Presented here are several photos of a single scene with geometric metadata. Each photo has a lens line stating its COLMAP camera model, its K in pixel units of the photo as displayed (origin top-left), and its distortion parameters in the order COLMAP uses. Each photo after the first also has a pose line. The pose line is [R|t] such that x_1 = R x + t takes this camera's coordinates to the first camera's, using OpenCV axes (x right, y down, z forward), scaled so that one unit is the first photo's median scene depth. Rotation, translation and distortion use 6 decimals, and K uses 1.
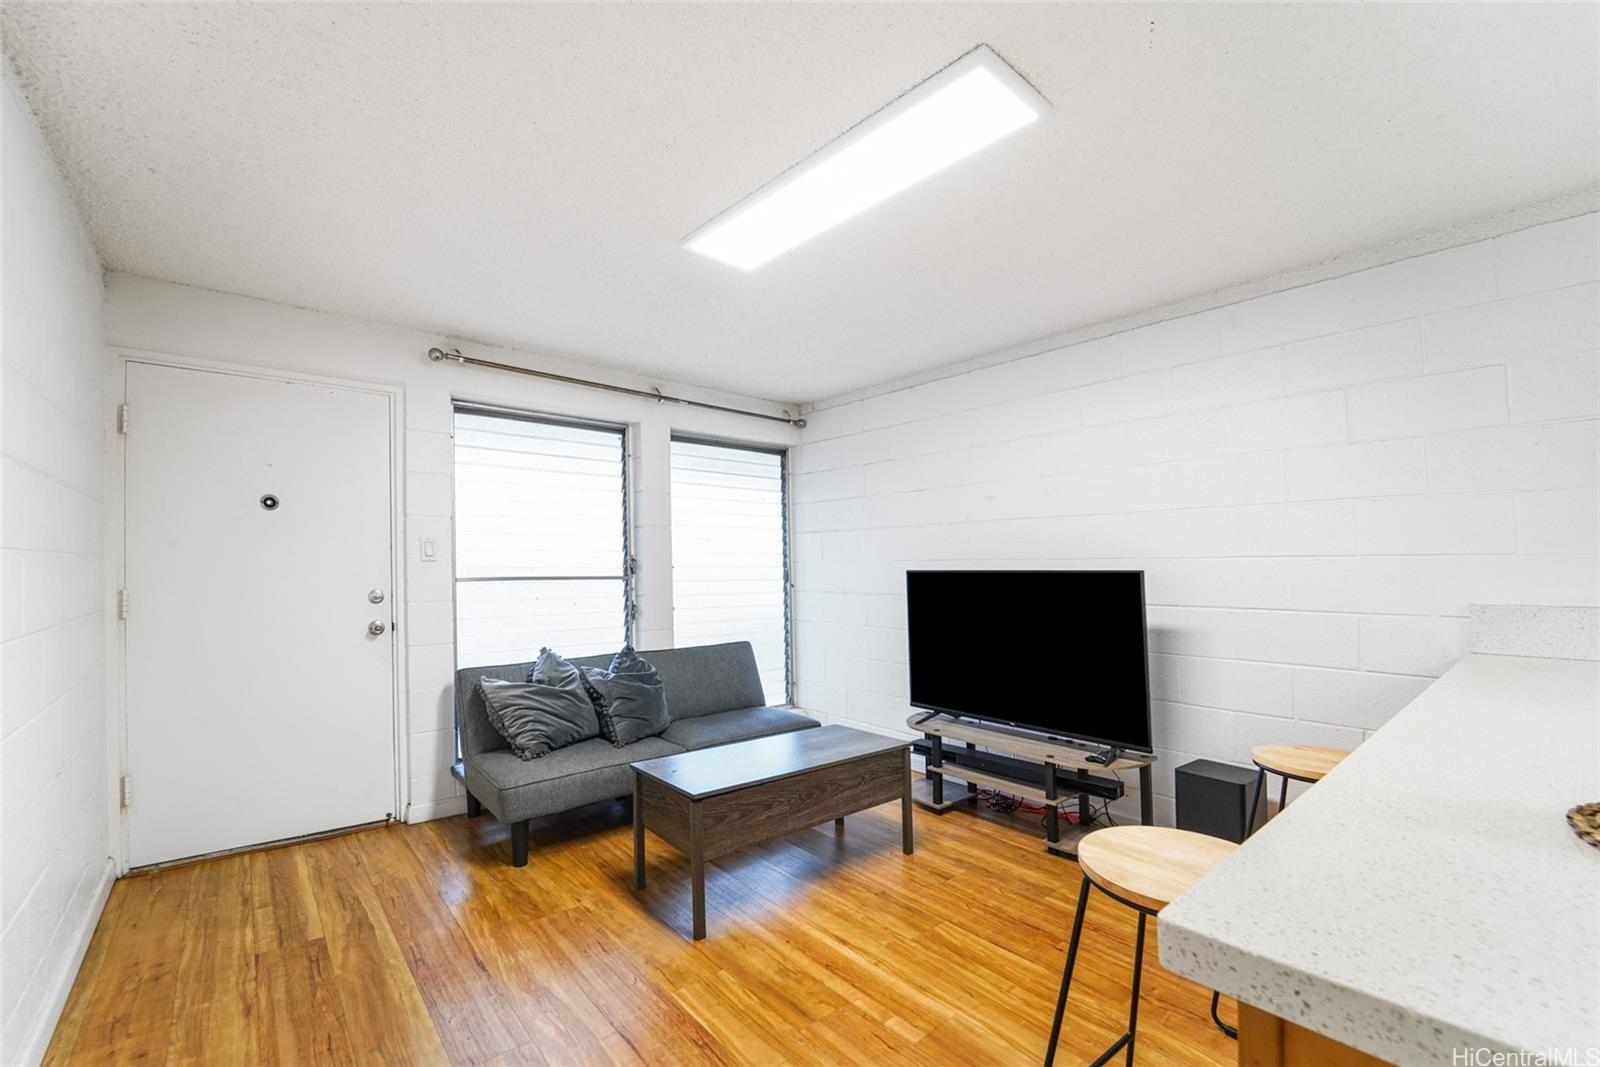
lens RADIAL K [[679.5, 0, 799.6], [0, 679.5, 562.4], [0, 0, 1]] dist [-0.016485, -0.000069]
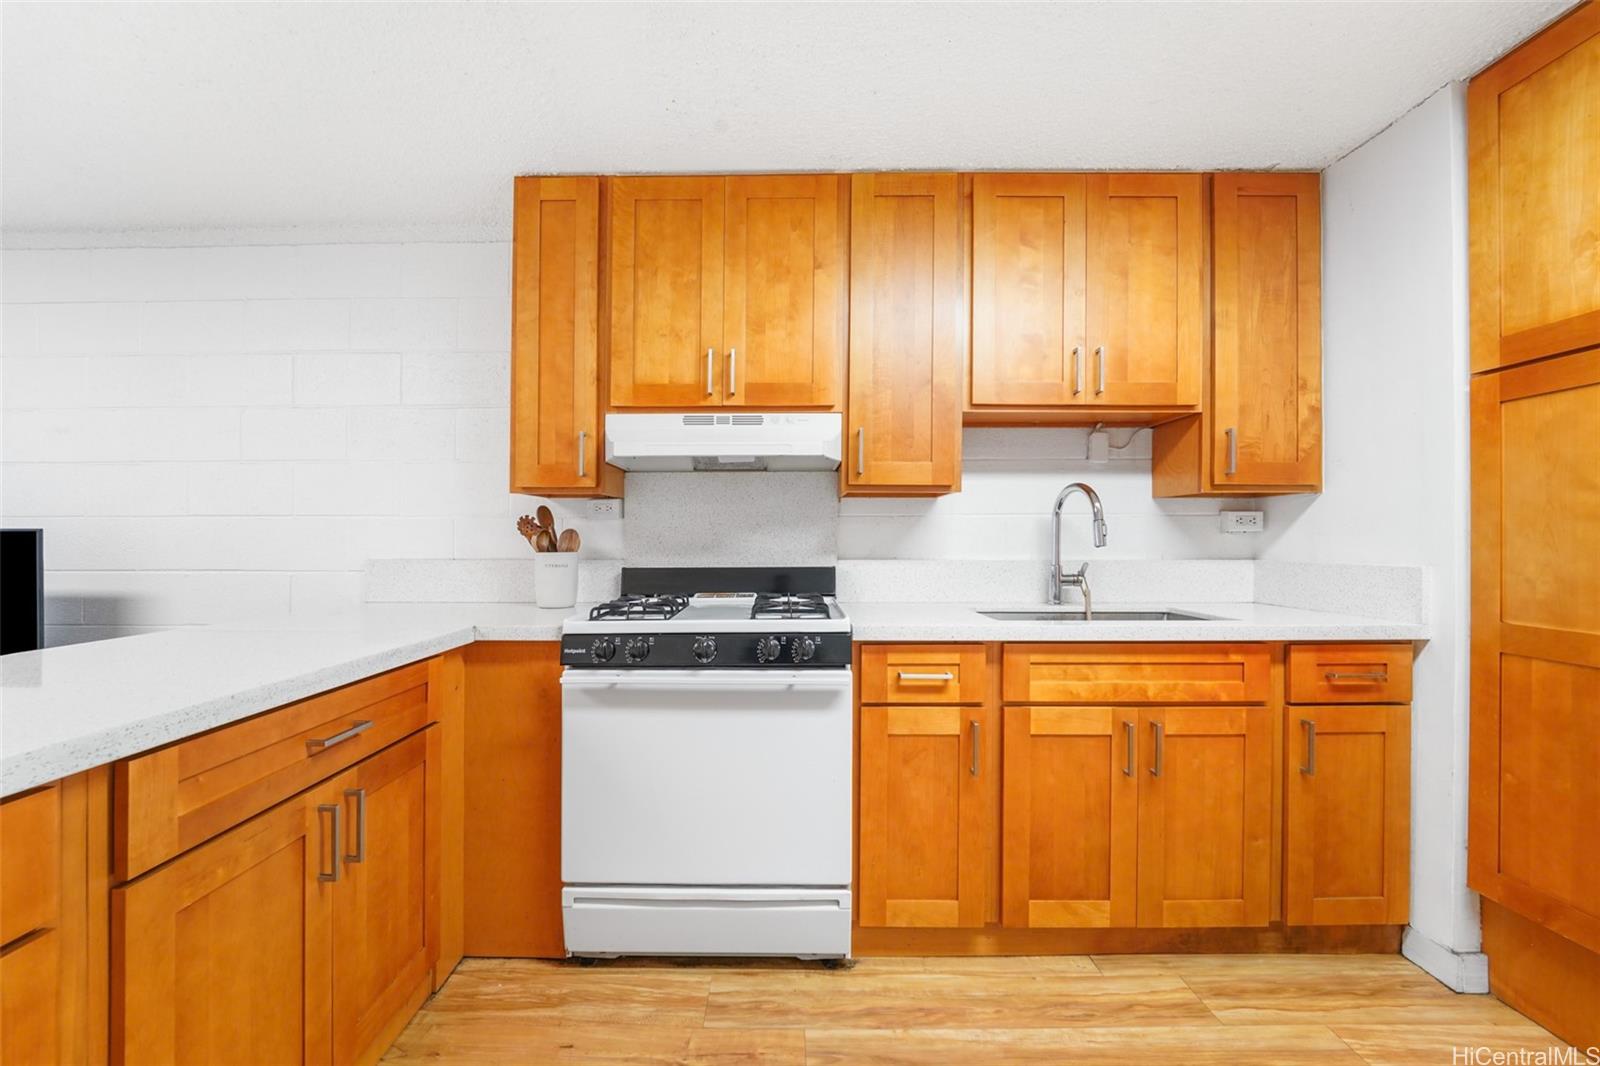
lens RADIAL K [[670.2, 0, 800.0], [0, 670.2, 533.0], [0, 0, 1]] dist [-0.013130, 0.000065]
pose [[0.661514, 0.009099, 0.749877, 0.442138], [-0.004670, 0.999957, -0.008014, 0.016525], [-0.749918, 0.001800, 0.661528, -0.205588]]
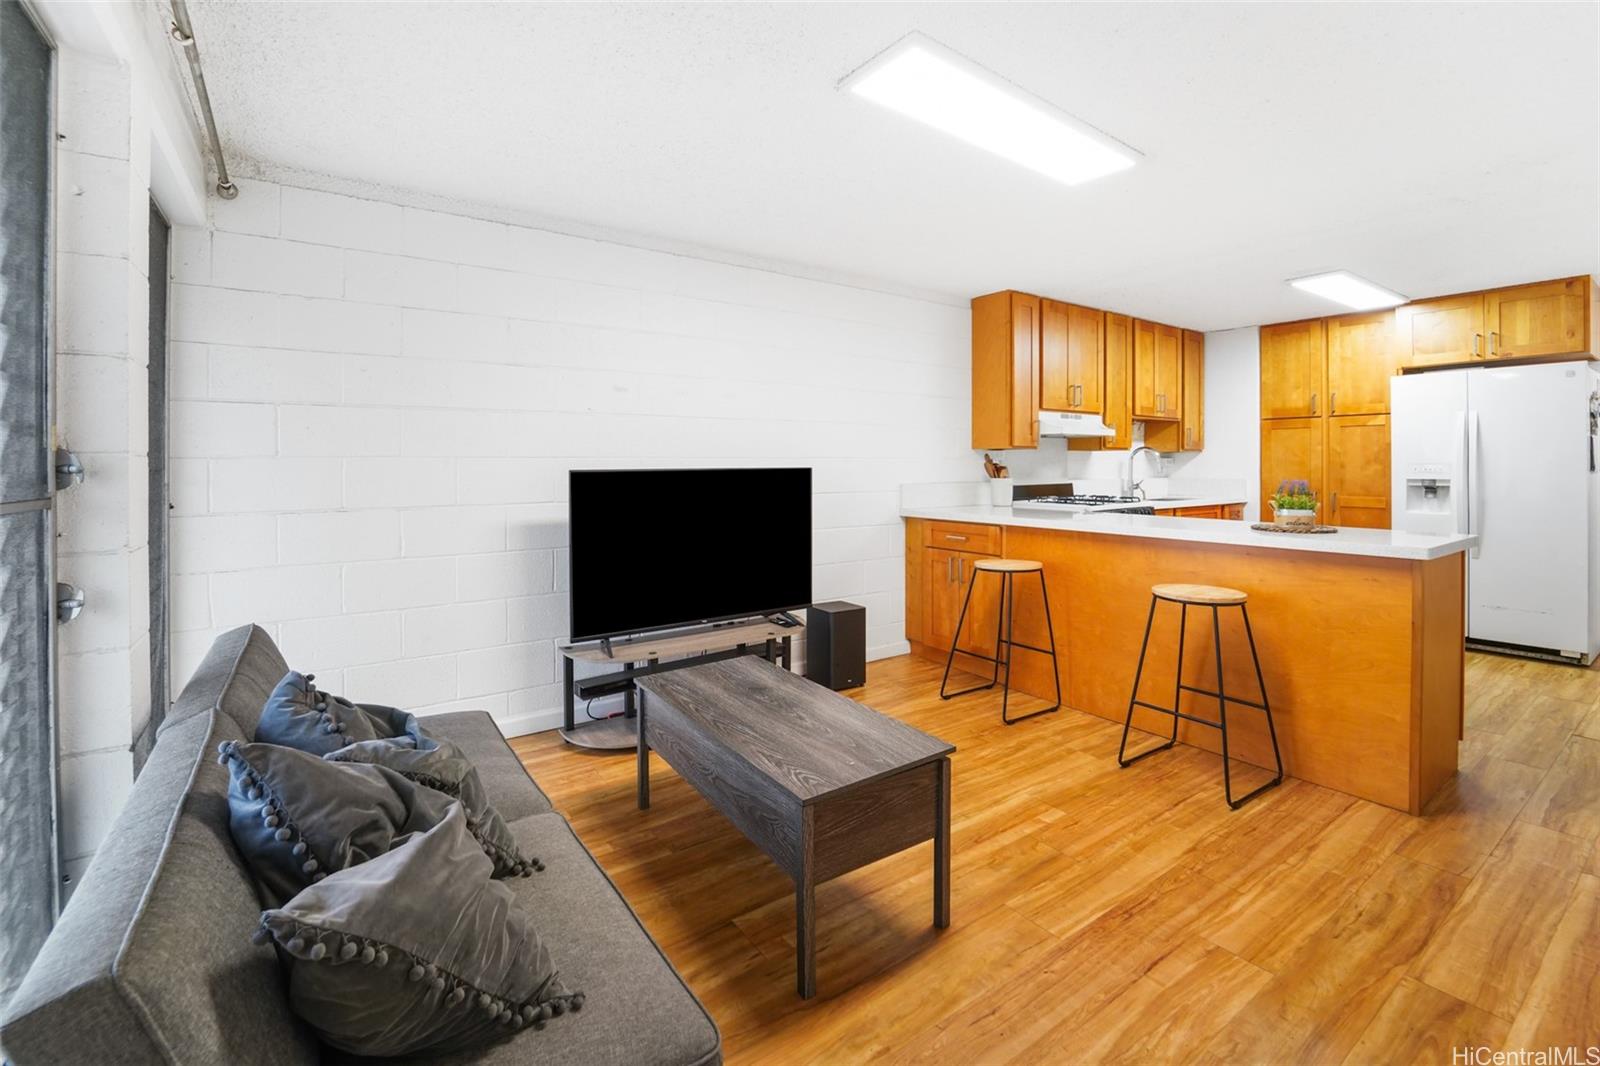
lens RADIAL K [[674.4, 0, 794.0], [0, 674.4, 471.6], [0, 0, 1]] dist [-0.025198, -0.000137]
pose [[0.108849, -0.008863, 0.994019, -0.677503], [-0.002425, 0.999955, 0.009181, 0.006855], [-0.994055, -0.003410, 0.108823, 0.777272]]
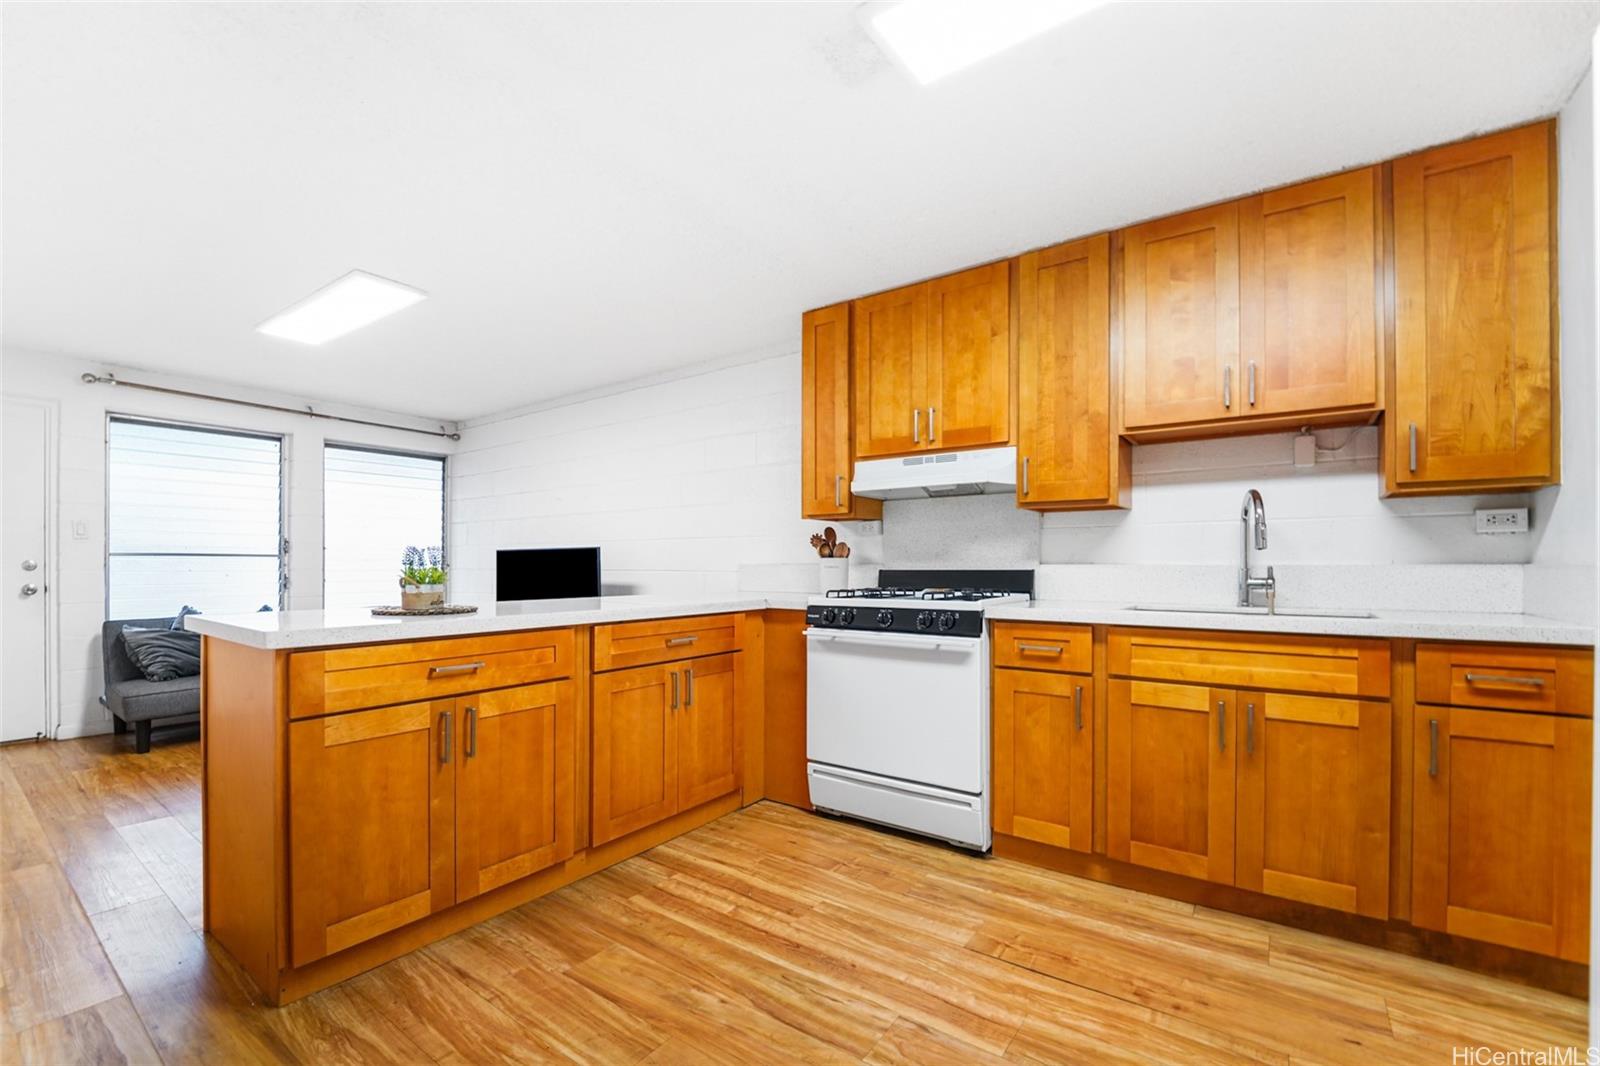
lens RADIAL K [[679.5, 0, 799.6], [0, 679.5, 561.9], [0, 0, 1]] dist [-0.016485, -0.000069]
pose [[0.972702, 0.002728, 0.232043, 0.506876], [-0.003084, 0.999995, 0.001172, 0.037858], [-0.232038, -0.001855, 0.972705, -0.572016]]
